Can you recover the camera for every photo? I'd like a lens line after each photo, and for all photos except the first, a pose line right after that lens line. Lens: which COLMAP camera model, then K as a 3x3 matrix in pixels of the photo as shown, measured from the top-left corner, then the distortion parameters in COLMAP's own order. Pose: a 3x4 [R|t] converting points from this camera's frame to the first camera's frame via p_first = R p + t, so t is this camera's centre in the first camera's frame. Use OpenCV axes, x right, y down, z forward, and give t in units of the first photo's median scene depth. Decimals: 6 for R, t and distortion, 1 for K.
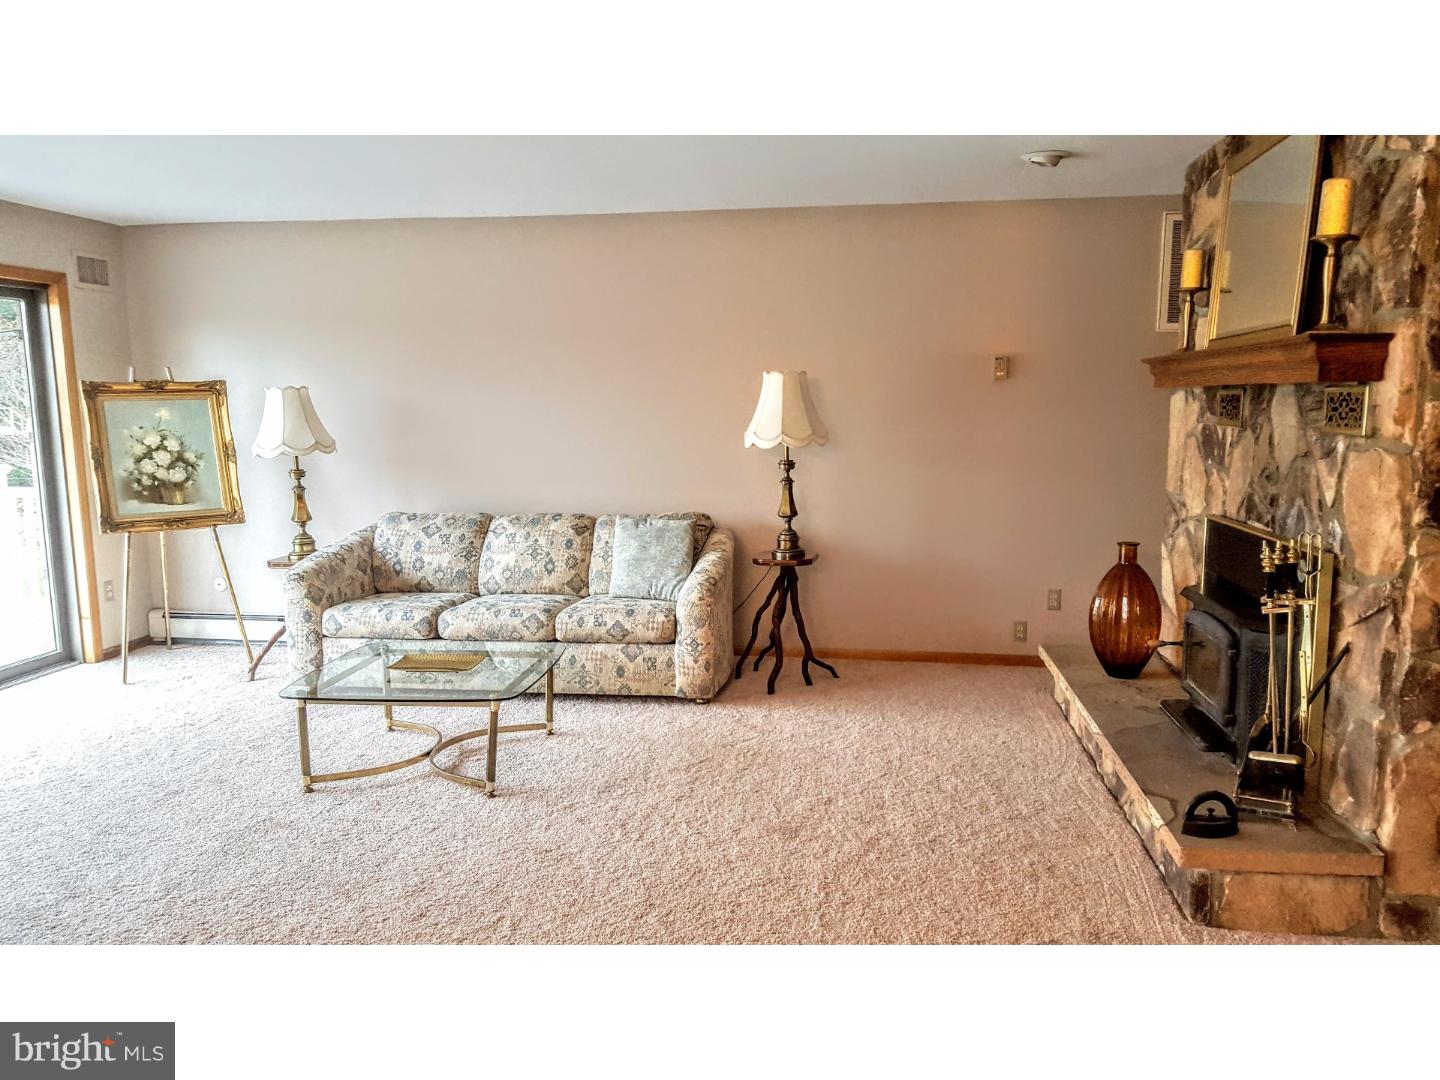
lens RADIAL K [[1032.5, 0, 721.0], [0, 1032.5, 541.9], [0, 0, 1]] dist [0.030142, -0.036943]
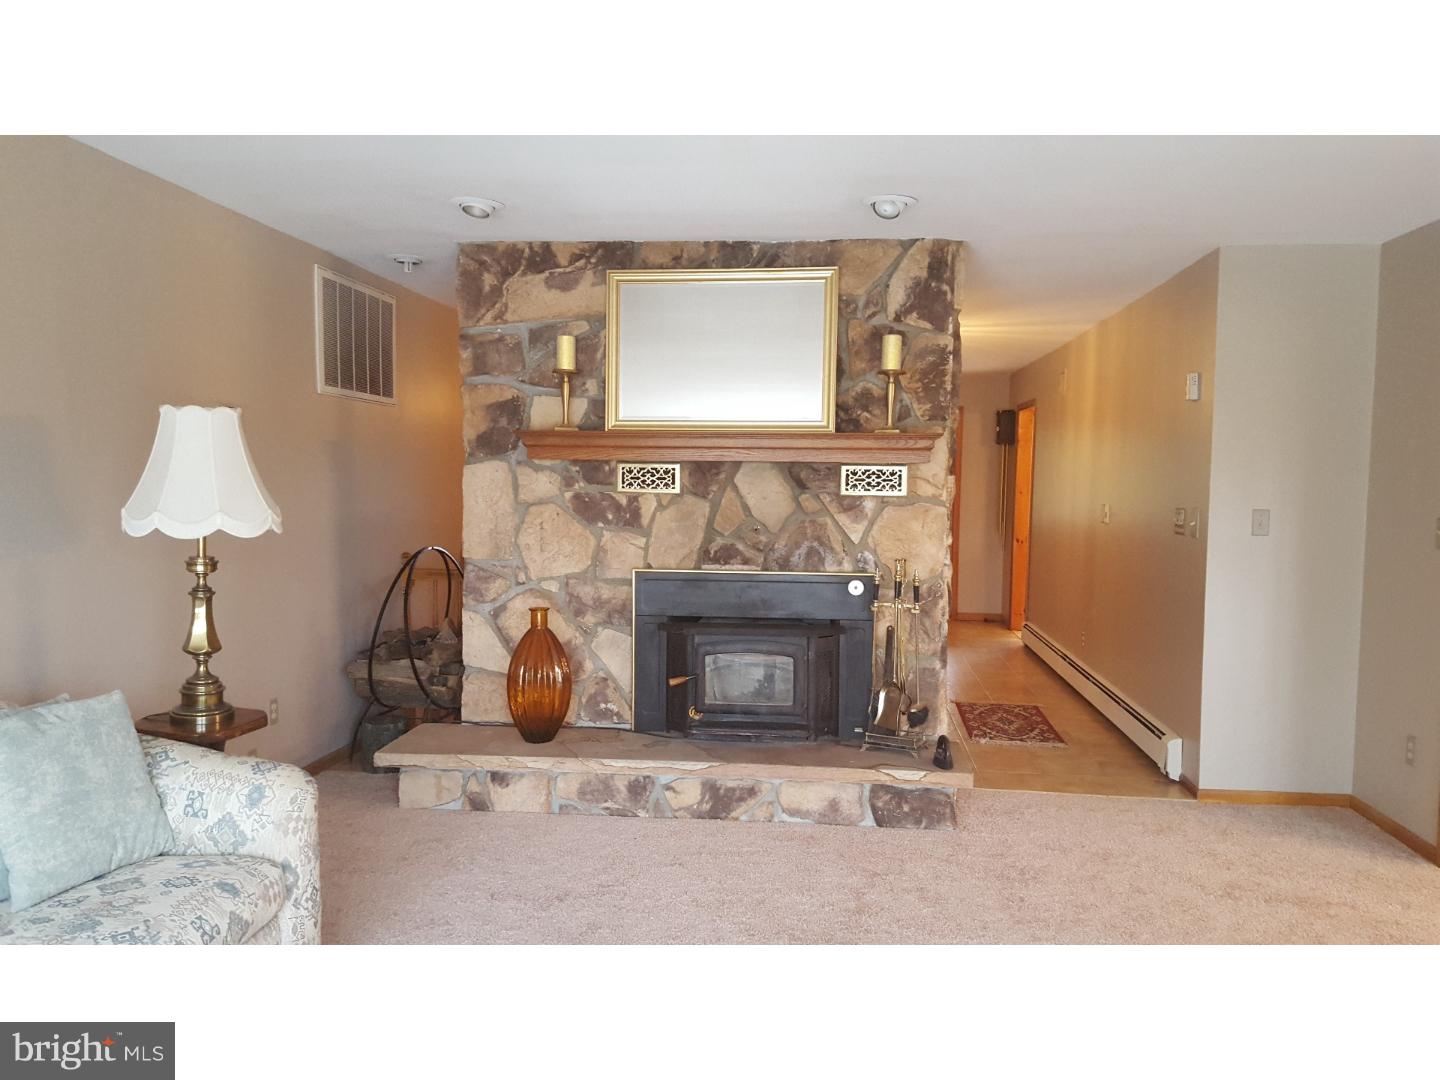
lens RADIAL K [[1032.5, 0, 722.8], [0, 1032.5, 544.5], [0, 0, 1]] dist [0.030142, -0.036943]
pose [[-0.040569, -0.051095, 0.997869, -0.536625], [0.126185, 0.990434, 0.055845, -0.082655], [-0.991177, 0.128181, -0.033734, 0.728149]]
